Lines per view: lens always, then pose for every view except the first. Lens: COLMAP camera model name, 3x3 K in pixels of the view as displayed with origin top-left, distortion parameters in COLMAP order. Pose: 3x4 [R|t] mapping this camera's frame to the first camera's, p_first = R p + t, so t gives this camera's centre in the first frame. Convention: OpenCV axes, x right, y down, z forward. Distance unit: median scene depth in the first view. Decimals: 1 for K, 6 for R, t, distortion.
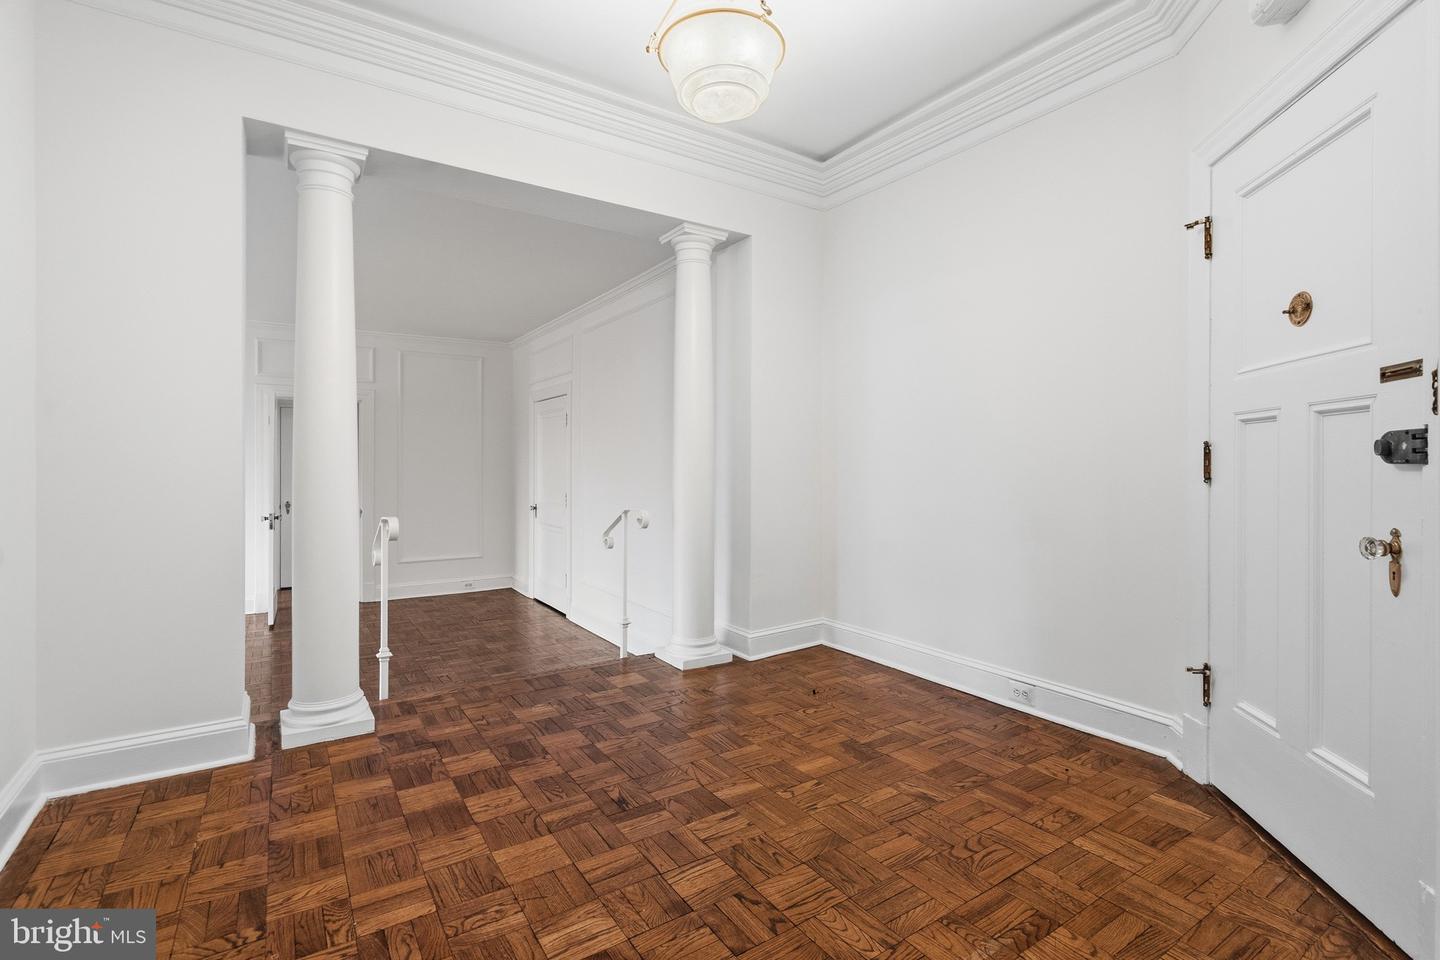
lens RADIAL K [[666.2, 0, 717.4], [0, 666.2, 469.6], [0, 0, 1]] dist [-0.001977, 0.000163]
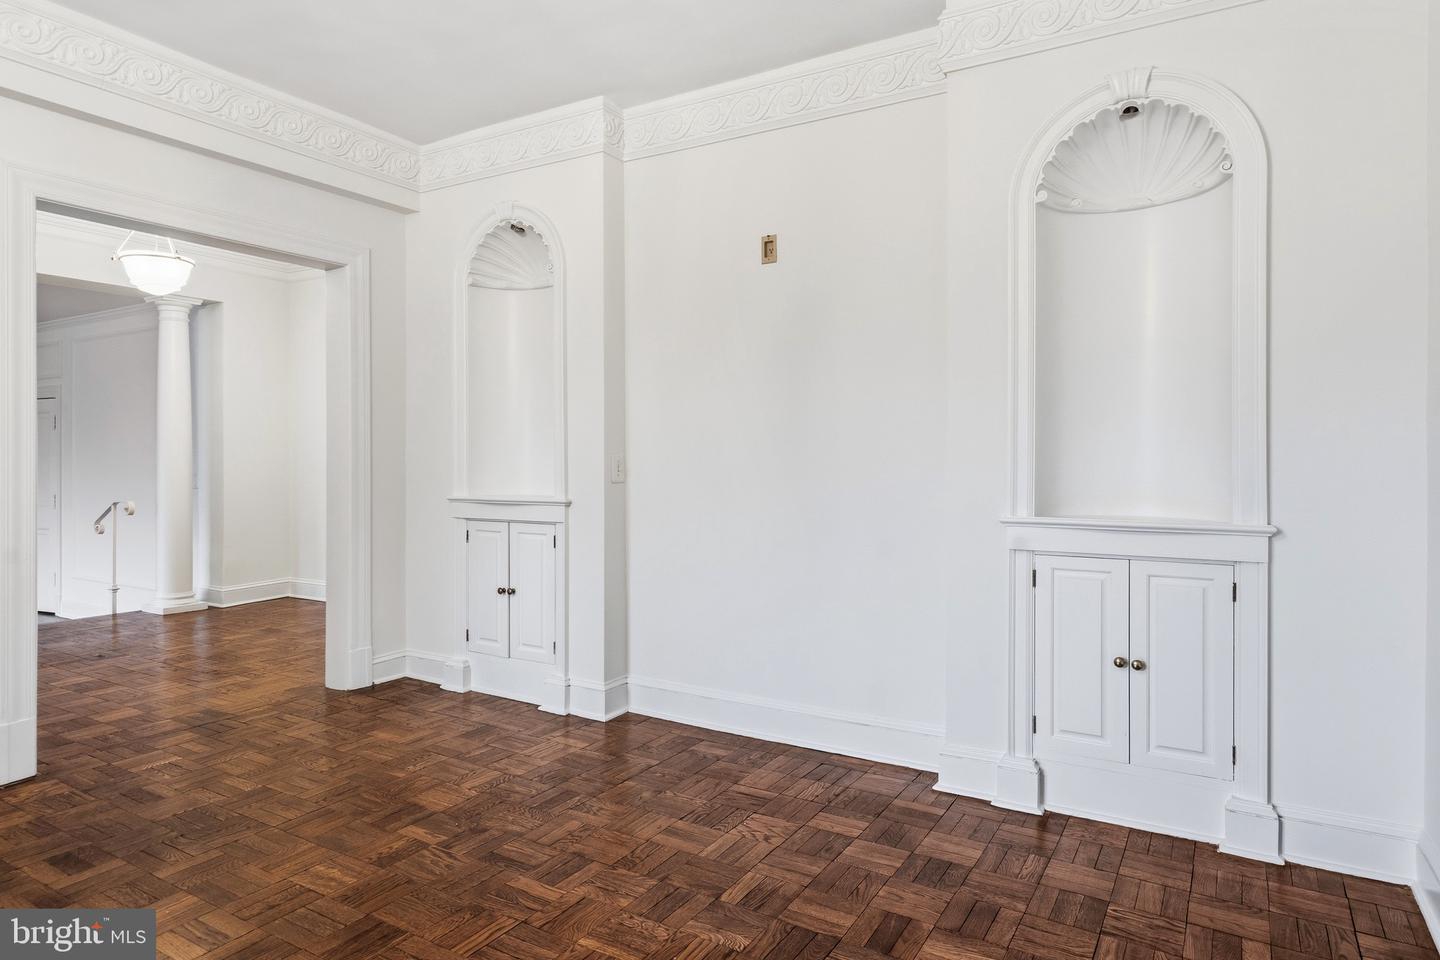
lens RADIAL K [[860.2, 0, 716.6], [0, 860.2, 458.5], [0, 0, 1]] dist [0.007821, 0.001081]
pose [[0.898156, -0.006050, 0.439635, 0.182313], [0.012497, 0.999853, -0.011771, 0.009207], [-0.439499, 0.016066, 0.898099, -1.066716]]
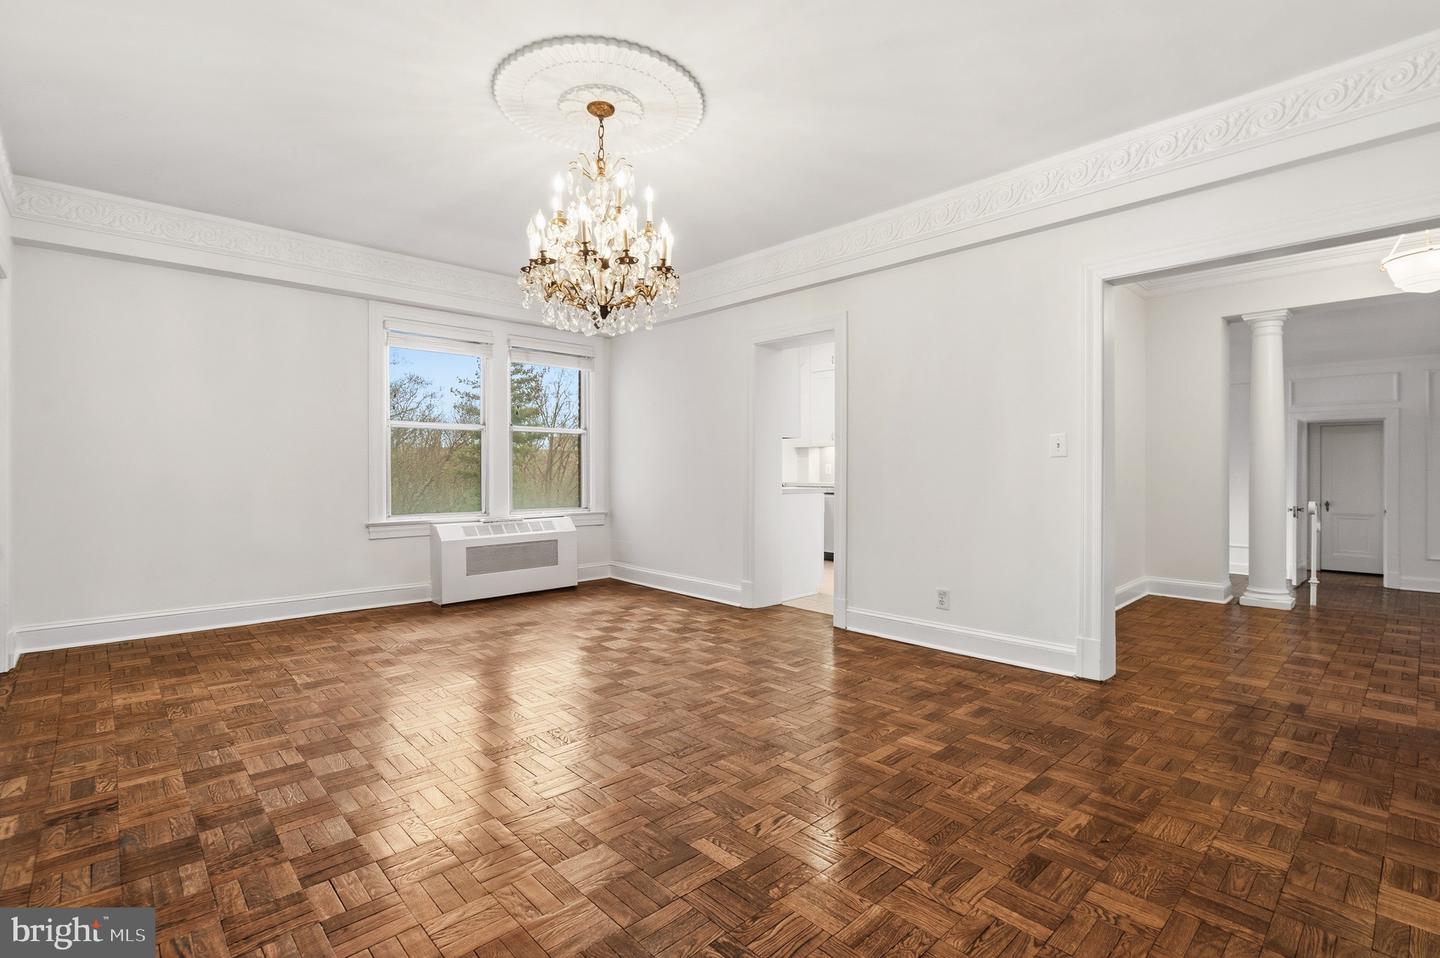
lens RADIAL K [[666.2, 0, 712.5], [0, 666.2, 475.0], [0, 0, 1]] dist [-0.001977, 0.000163]
pose [[0.165986, 0.001161, -0.986127, 0.807805], [-0.006000, 0.999982, 0.000167, 0.010473], [0.986110, 0.005889, 0.165990, -0.708257]]
